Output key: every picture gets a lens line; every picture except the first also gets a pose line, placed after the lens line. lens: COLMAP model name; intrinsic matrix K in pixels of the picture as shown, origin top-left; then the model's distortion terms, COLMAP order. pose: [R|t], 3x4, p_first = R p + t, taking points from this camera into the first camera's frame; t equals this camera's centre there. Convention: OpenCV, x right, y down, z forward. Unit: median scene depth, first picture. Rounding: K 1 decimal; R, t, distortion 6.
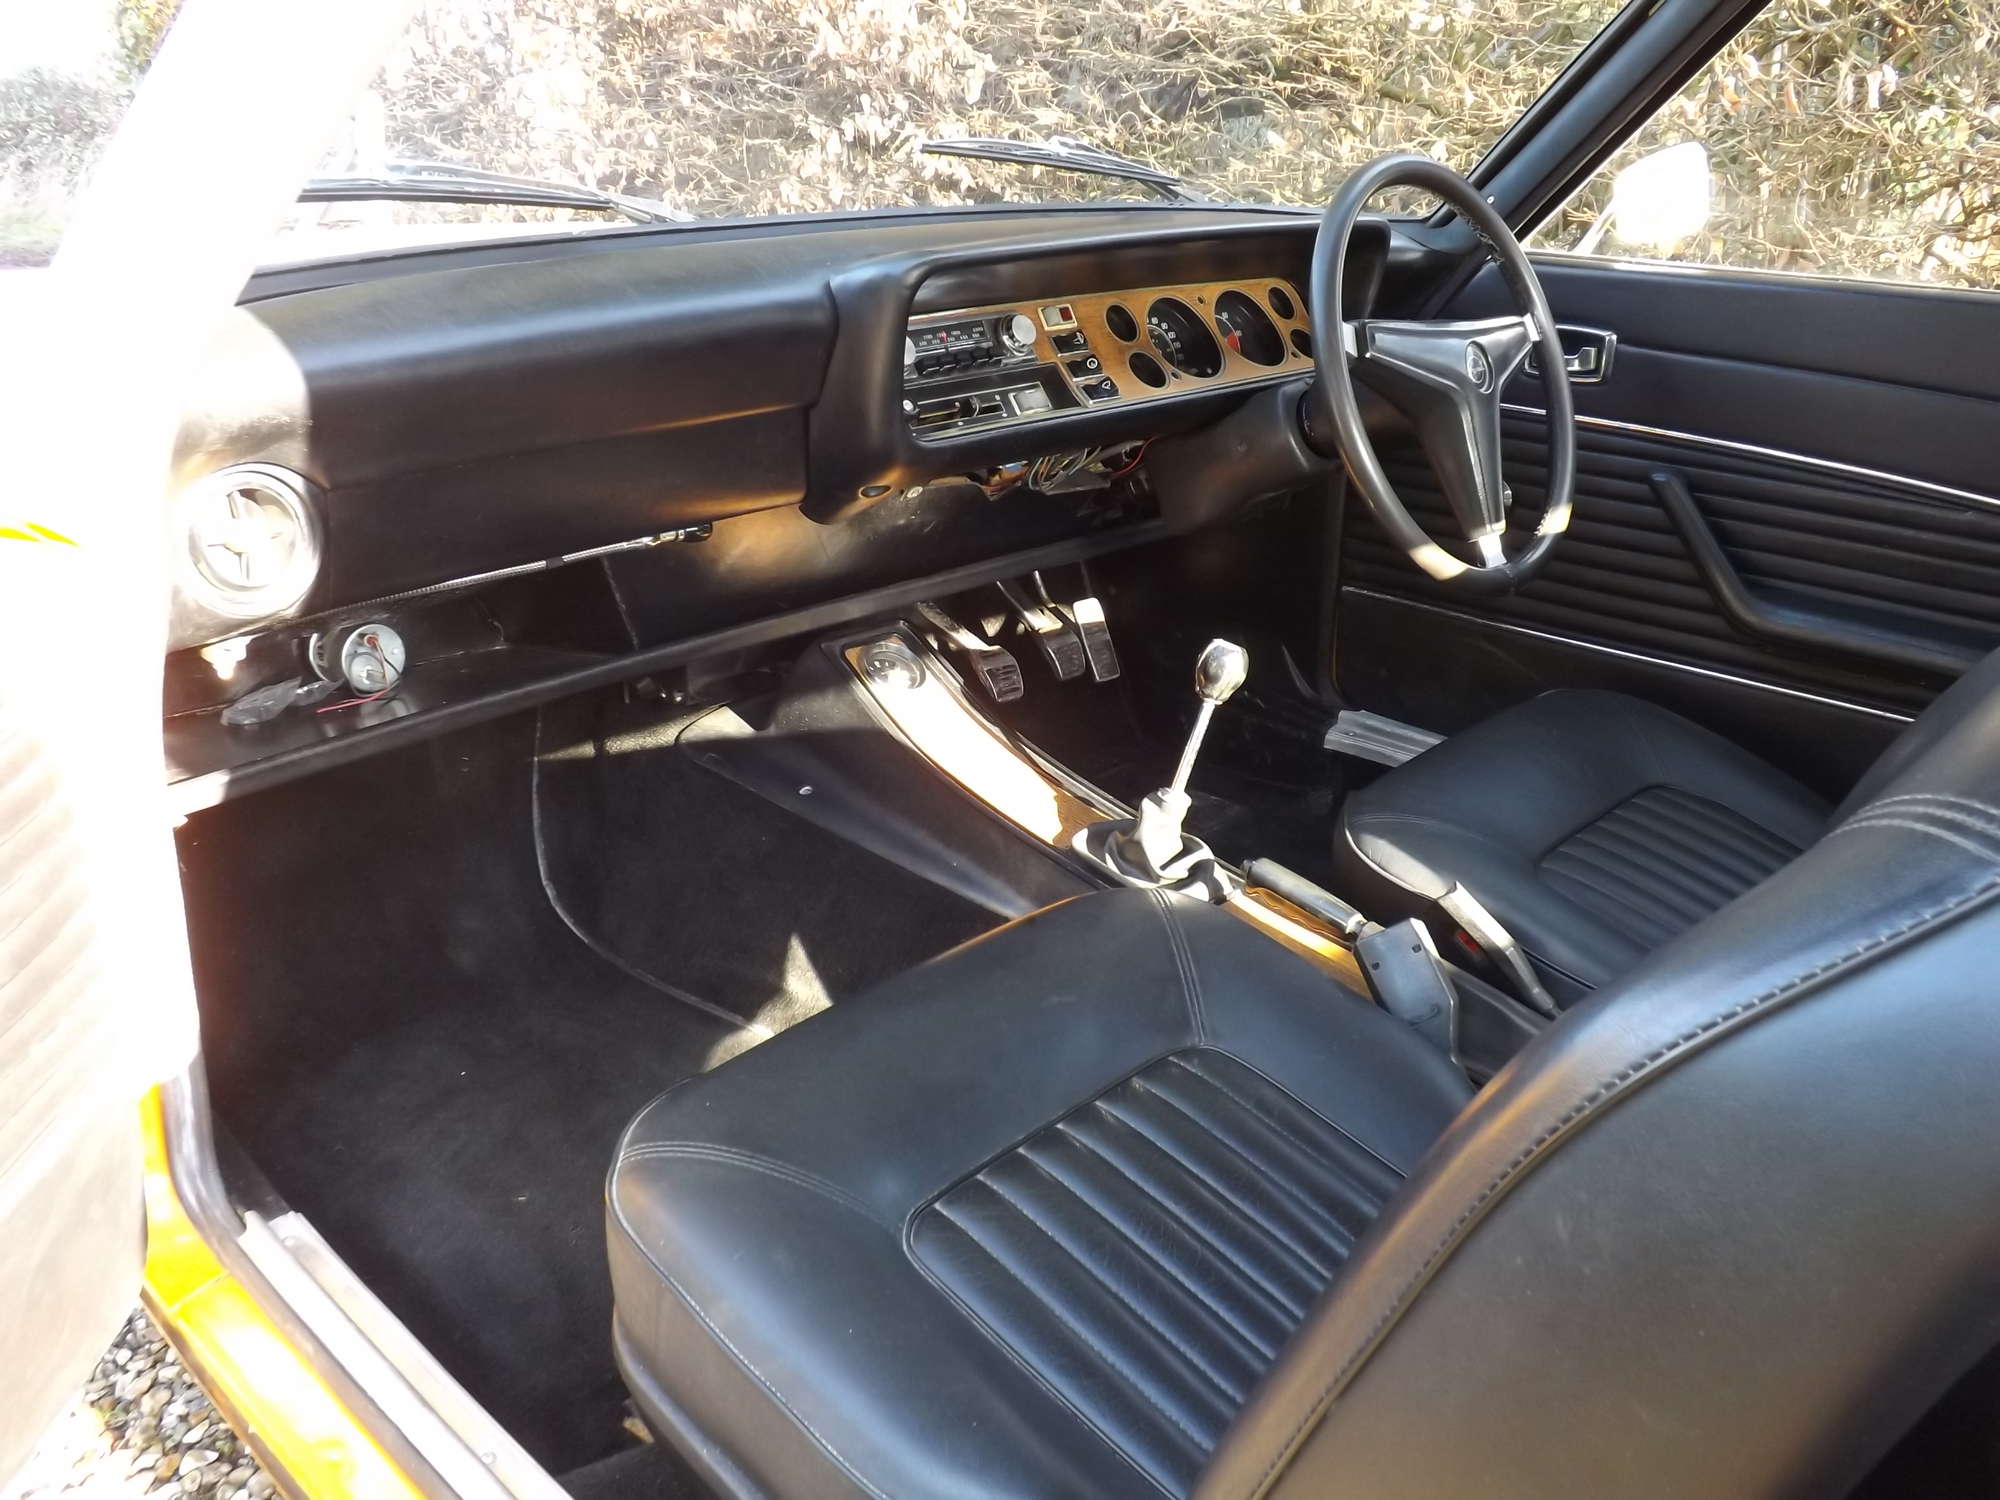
lens RADIAL K [[1601.6, 0, 1000.0], [0, 1601.6, 750.0], [0, 0, 1]] dist [0.002116, -0.141023]
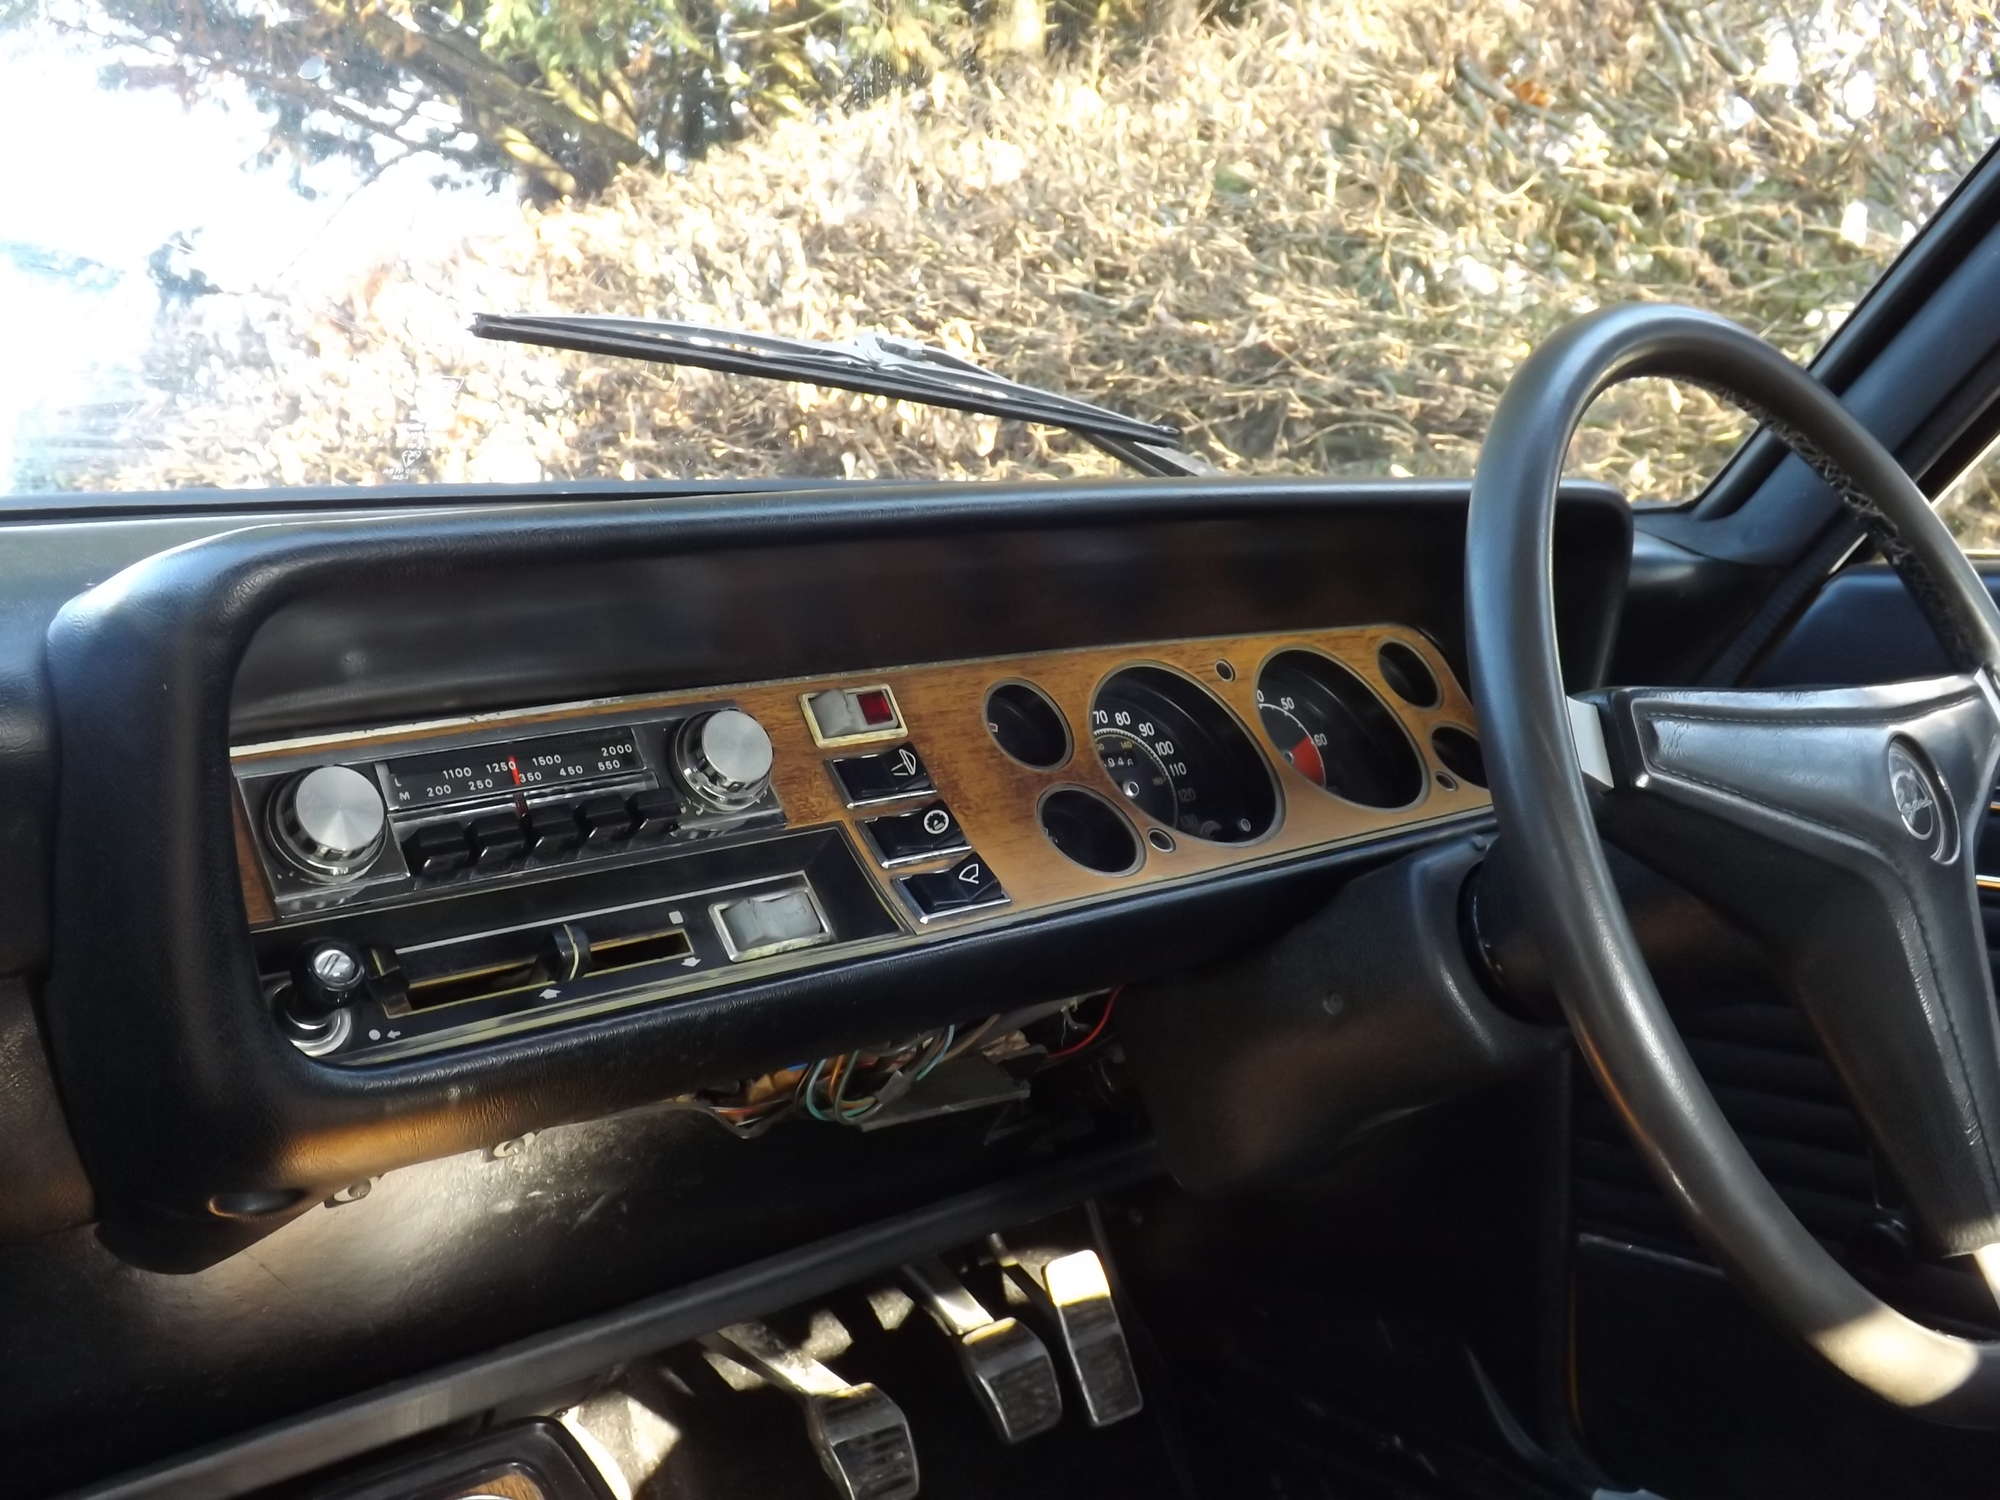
lens RADIAL K [[1801.5, 0, 1000.0], [0, 1801.5, 750.0], [0, 0, 1]] dist [-0.061390, -0.008637]
pose [[0.996812, -0.033459, -0.072437, 0.100876], [0.013760, 0.966315, -0.256996, -0.133345], [0.078596, 0.255180, 0.963694, 0.524403]]
